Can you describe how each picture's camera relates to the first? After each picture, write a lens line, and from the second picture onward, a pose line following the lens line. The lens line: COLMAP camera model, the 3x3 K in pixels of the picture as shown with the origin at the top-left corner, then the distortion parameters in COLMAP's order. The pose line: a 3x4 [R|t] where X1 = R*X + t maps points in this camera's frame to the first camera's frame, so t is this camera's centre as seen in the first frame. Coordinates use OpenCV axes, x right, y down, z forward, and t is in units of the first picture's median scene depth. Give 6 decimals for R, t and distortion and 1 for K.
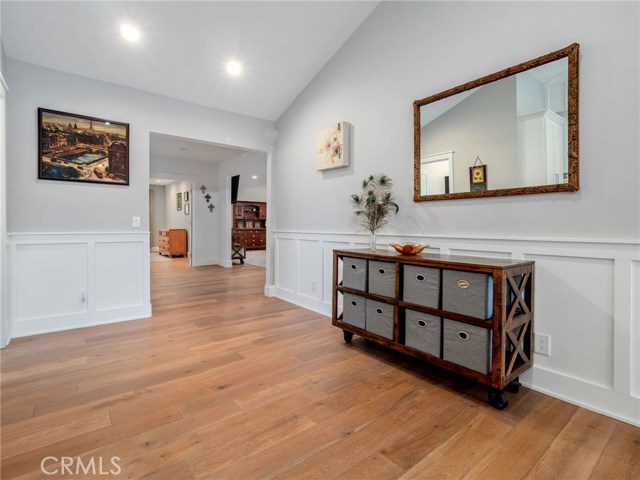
lens RADIAL K [[310.5, 0, 314.8], [0, 310.5, 229.3], [0, 0, 1]] dist [0.018019, -0.010024]
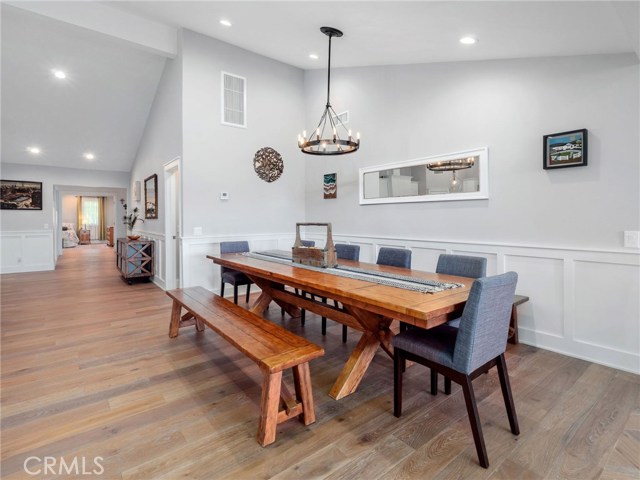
lens RADIAL K [[310.5, 0, 314.8], [0, 310.5, 229.3], [0, 0, 1]] dist [0.018019, -0.010024]
pose [[0.999960, -0.004195, 0.007908, 1.371697], [0.004195, 0.999991, 0.000031, 0.002931], [-0.007908, 0.000002, 0.999969, -1.279507]]
